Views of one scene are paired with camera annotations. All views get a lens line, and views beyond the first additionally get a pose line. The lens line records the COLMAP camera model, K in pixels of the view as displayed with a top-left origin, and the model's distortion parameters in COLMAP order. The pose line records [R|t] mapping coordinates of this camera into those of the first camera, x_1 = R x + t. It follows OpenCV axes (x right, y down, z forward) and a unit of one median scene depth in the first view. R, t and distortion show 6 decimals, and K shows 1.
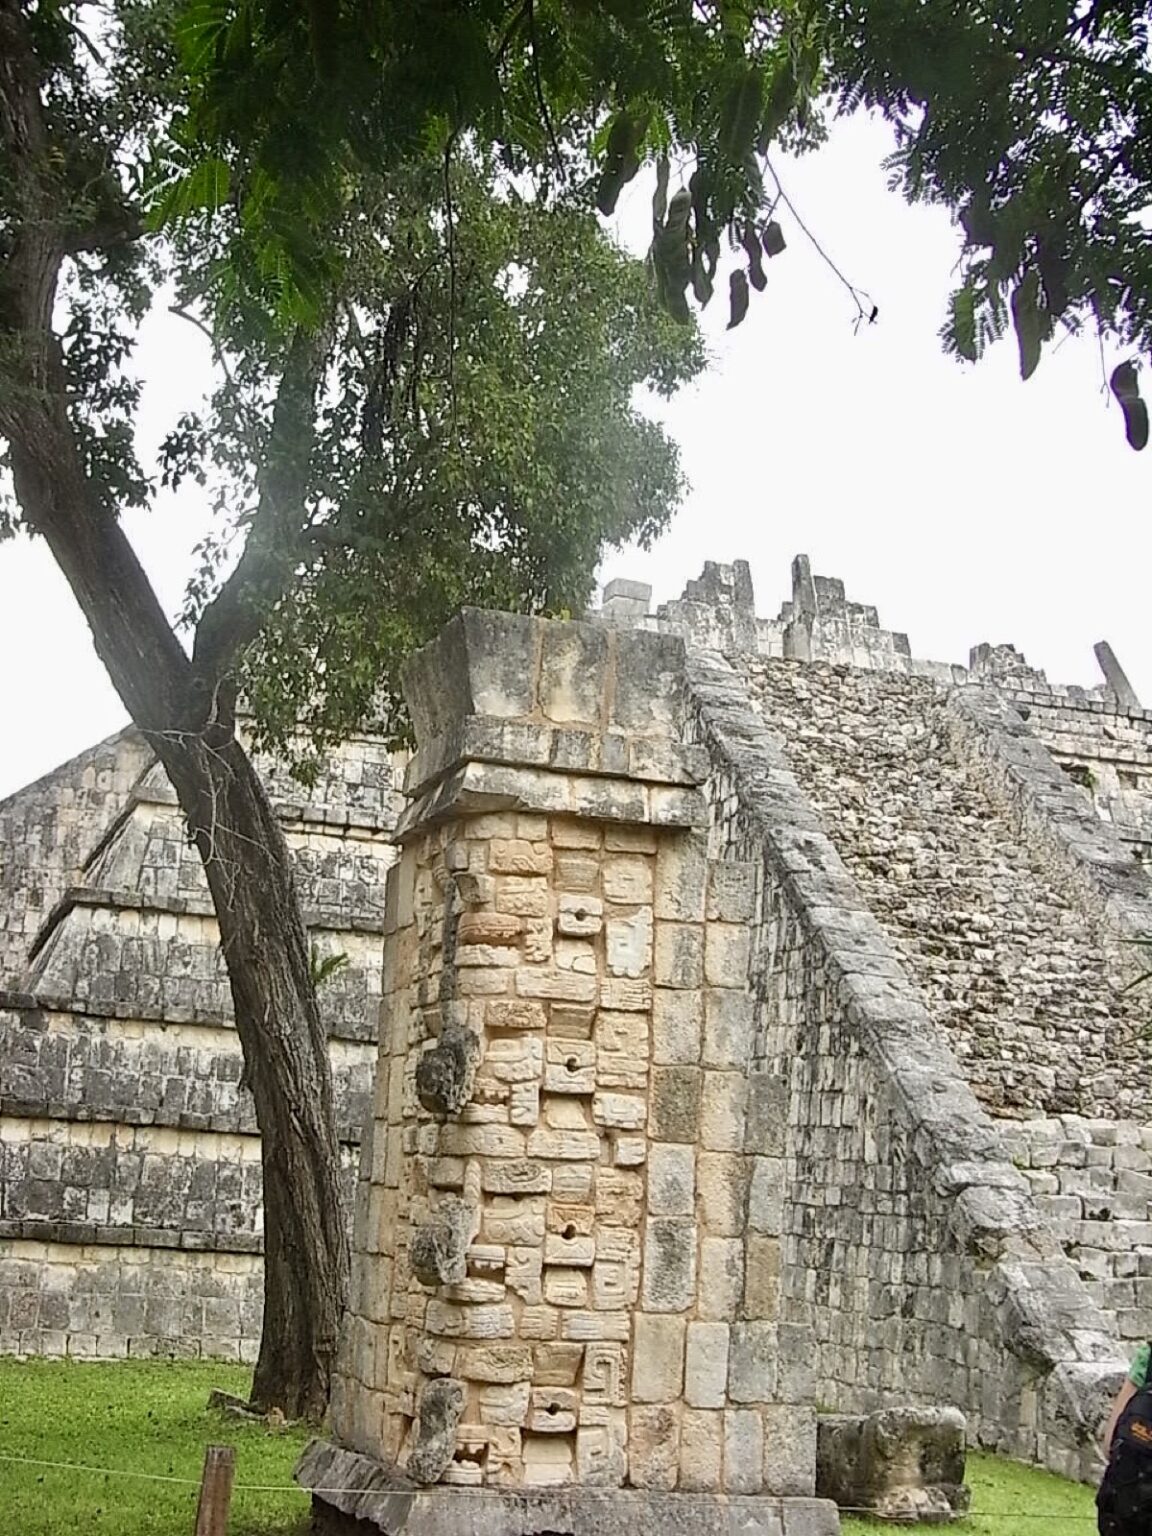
lens RADIAL K [[1908.3, 0, 576.0], [0, 1908.3, 768.0], [0, 0, 1]] dist [-0.001618, 0.076577]
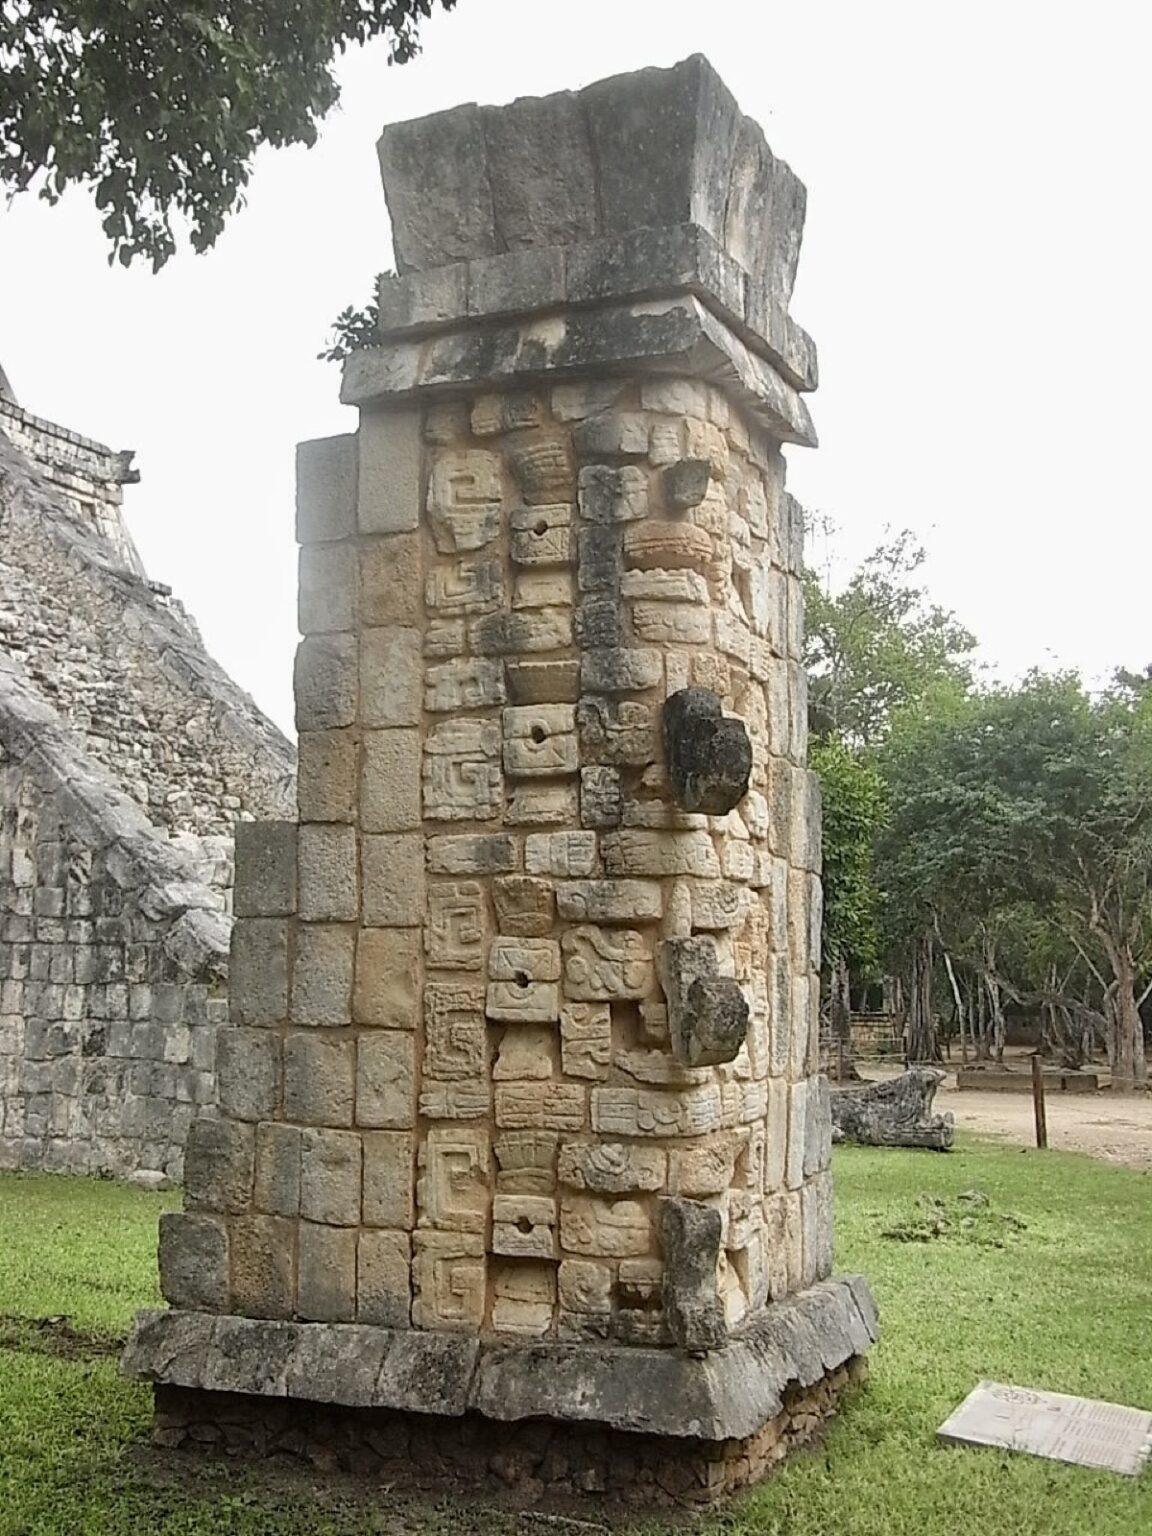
lens RADIAL K [[1818.5, 0, 576.0], [0, 1818.5, 768.0], [0, 0, 1]] dist [-0.020265, -0.016014]
pose [[0.717292, 0.031992, 0.696038, -0.246234], [-0.129631, 0.987632, 0.088194, 0.051996], [-0.684608, -0.153489, 0.712568, 0.262736]]
